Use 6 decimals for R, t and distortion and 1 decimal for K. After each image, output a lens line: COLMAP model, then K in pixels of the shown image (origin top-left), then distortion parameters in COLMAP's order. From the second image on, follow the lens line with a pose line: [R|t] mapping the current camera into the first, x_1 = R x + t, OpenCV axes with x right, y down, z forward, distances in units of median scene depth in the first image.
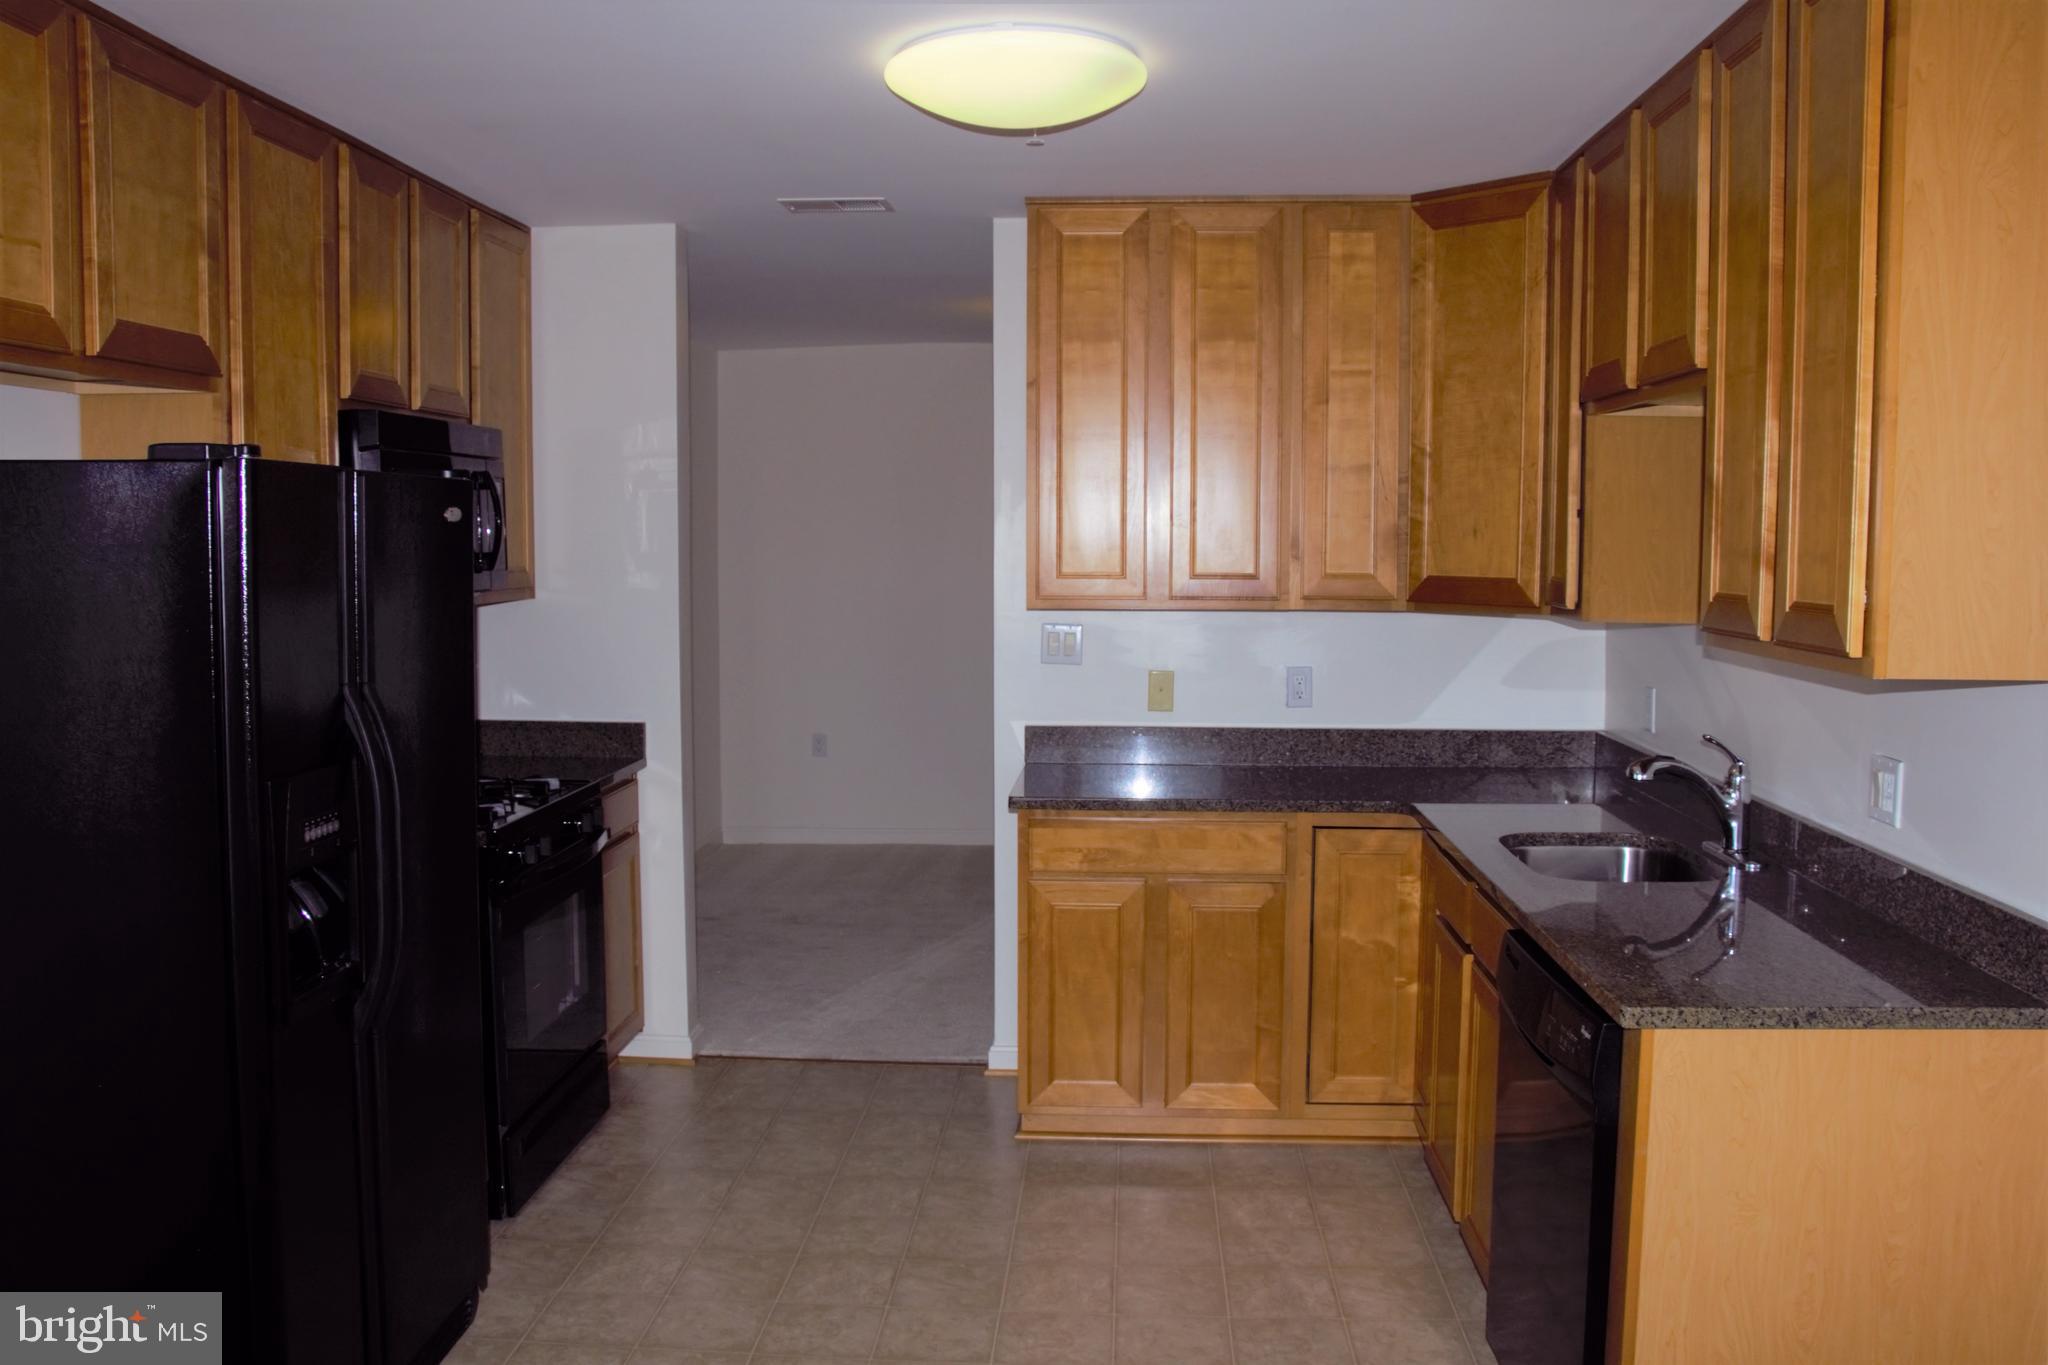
lens RADIAL K [[1692.6, 0, 1024.0], [0, 1692.6, 682.5], [0, 0, 1]] dist [-0.169525, 0.141869]
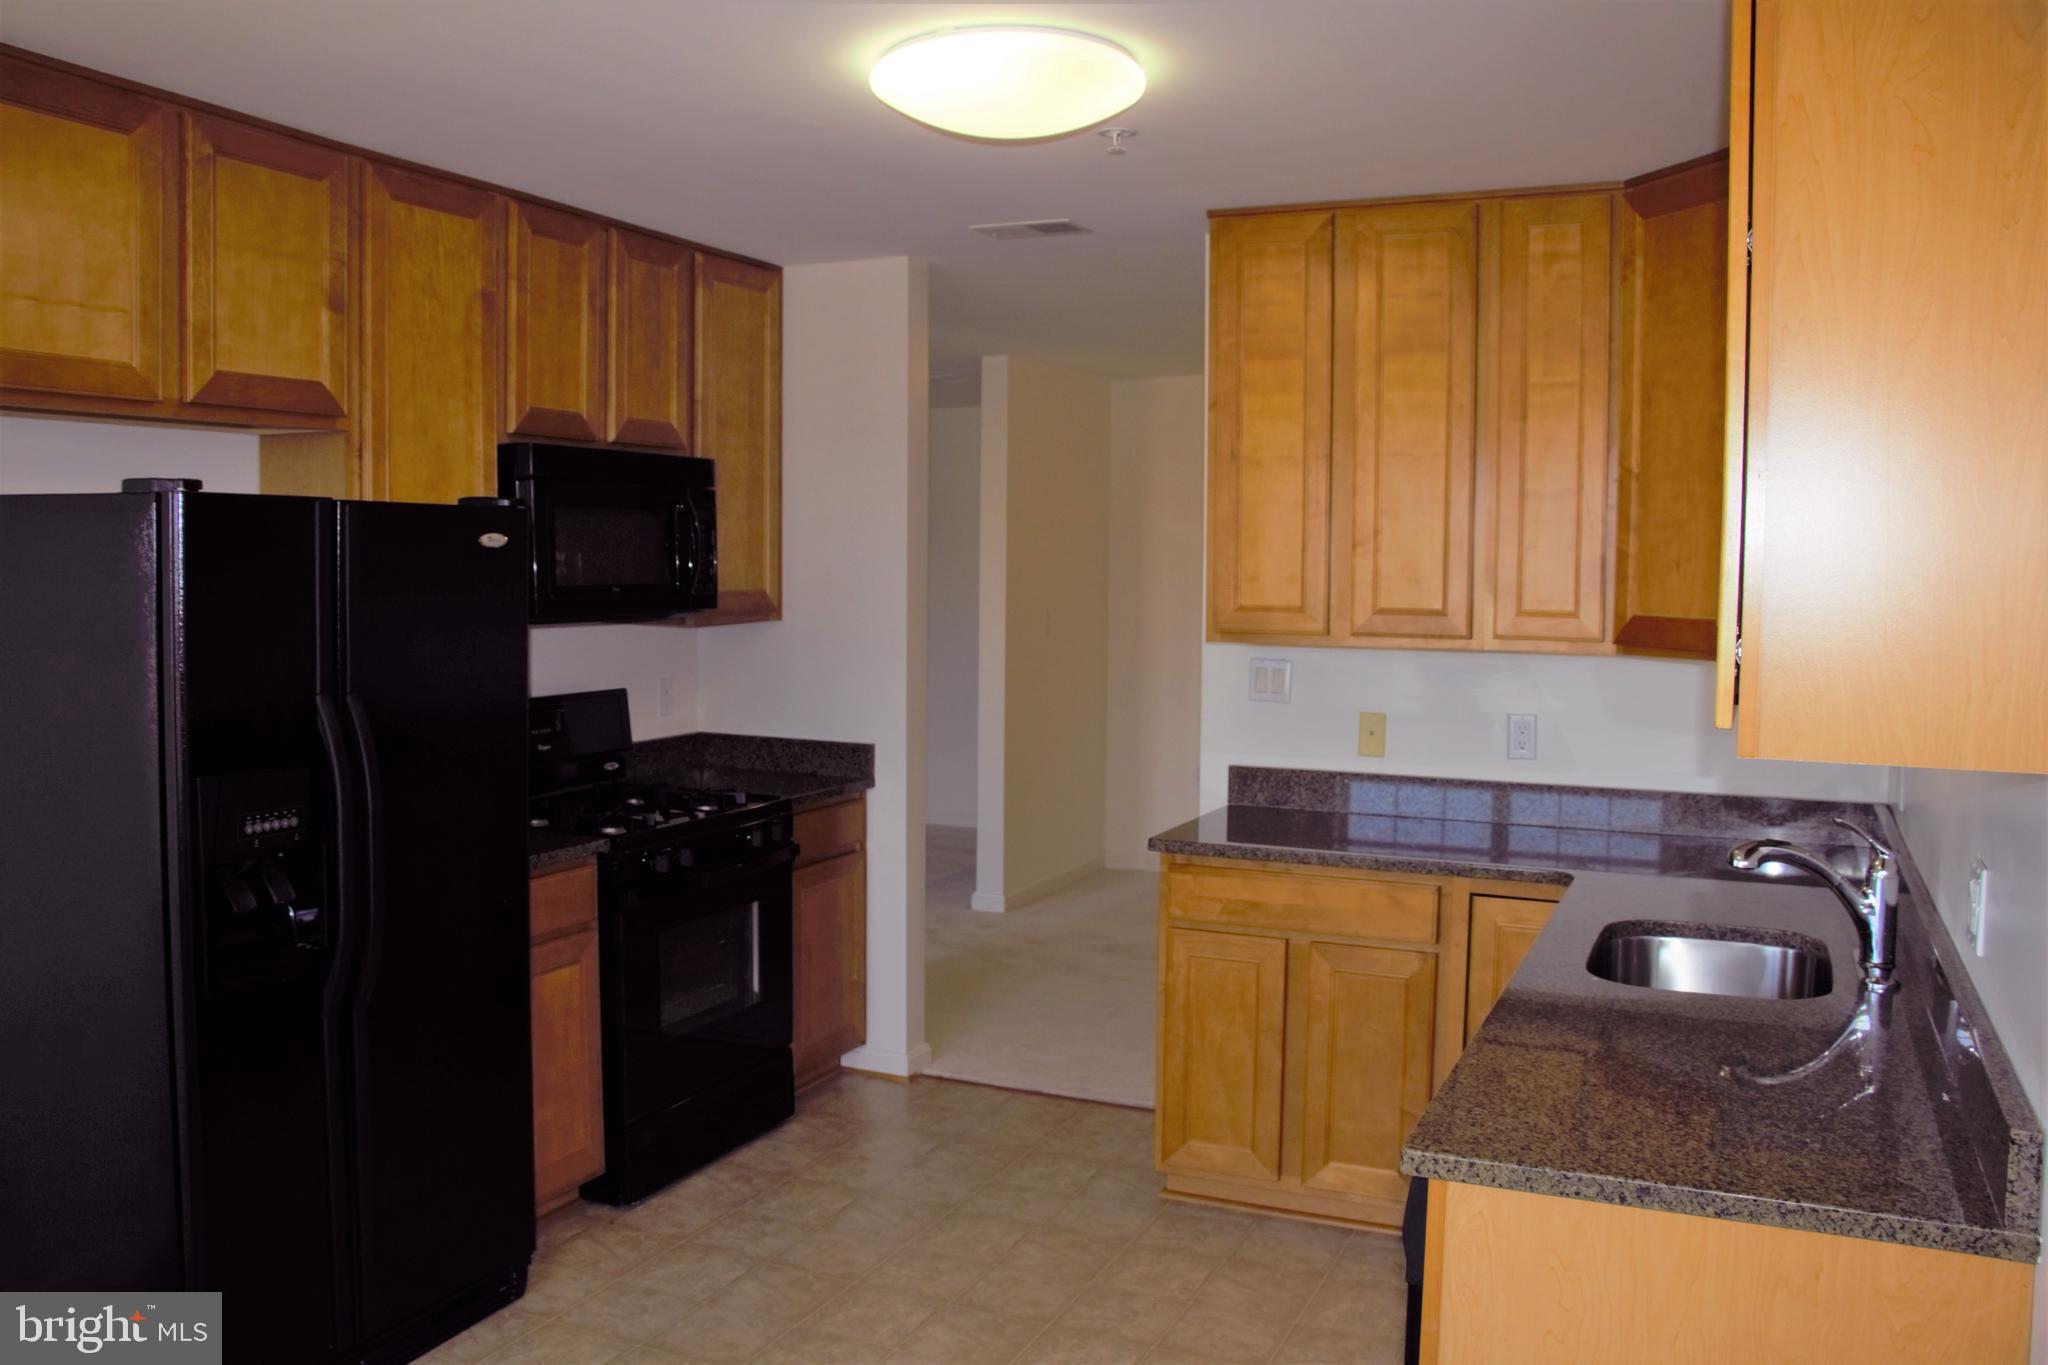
lens RADIAL K [[1653.5, 0, 1062.0], [0, 1653.5, 686.0], [0, 0, 1]] dist [-0.159917, 0.091334]
pose [[0.935175, 0.033200, -0.352626, 0.267218], [-0.038049, 0.999253, -0.006827, -0.010064], [0.352136, 0.019802, 0.935739, 0.108106]]
